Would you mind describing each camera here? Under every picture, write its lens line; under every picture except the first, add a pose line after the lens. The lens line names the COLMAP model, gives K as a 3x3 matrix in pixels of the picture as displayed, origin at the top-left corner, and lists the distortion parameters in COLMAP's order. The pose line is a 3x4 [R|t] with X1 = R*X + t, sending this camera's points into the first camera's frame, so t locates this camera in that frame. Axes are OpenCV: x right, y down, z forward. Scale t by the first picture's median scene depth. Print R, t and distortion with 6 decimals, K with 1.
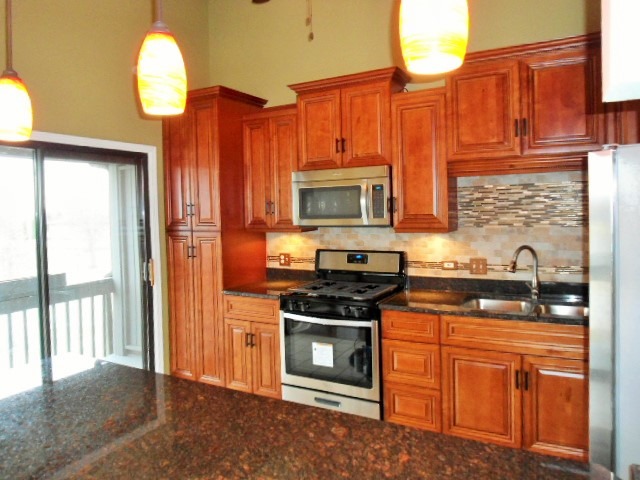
lens RADIAL K [[471.3, 0, 300.2], [0, 471.3, 215.6], [0, 0, 1]] dist [-0.033365, -0.010611]
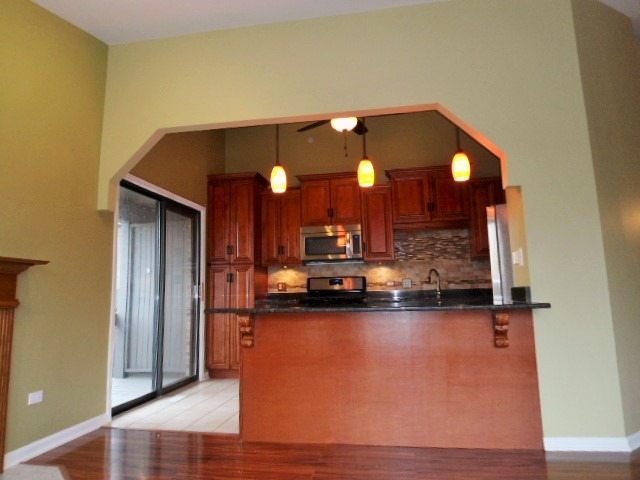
lens RADIAL K [[472.7, 0, 306.1], [0, 472.7, 217.6], [0, 0, 1]] dist [-0.006129, -0.043376]
pose [[0.944357, 0.055477, 0.324211, -0.543629], [0.003404, 0.983973, -0.178286, 0.170643], [-0.328906, 0.169469, 0.929032, -0.548054]]
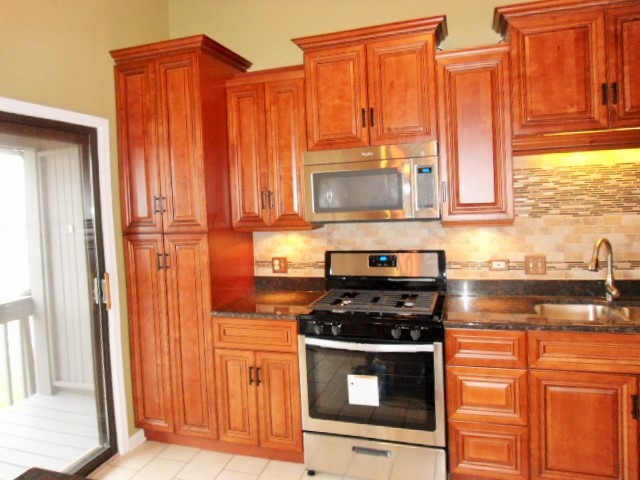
lens RADIAL K [[471.3, 0, 300.2], [0, 471.3, 215.6], [0, 0, 1]] dist [-0.033365, -0.010611]
pose [[0.980891, -0.024805, 0.192971, -0.175807], [0.022985, 0.999668, 0.011667, 0.001779], [-0.193196, -0.007008, 0.981135, 0.254696]]
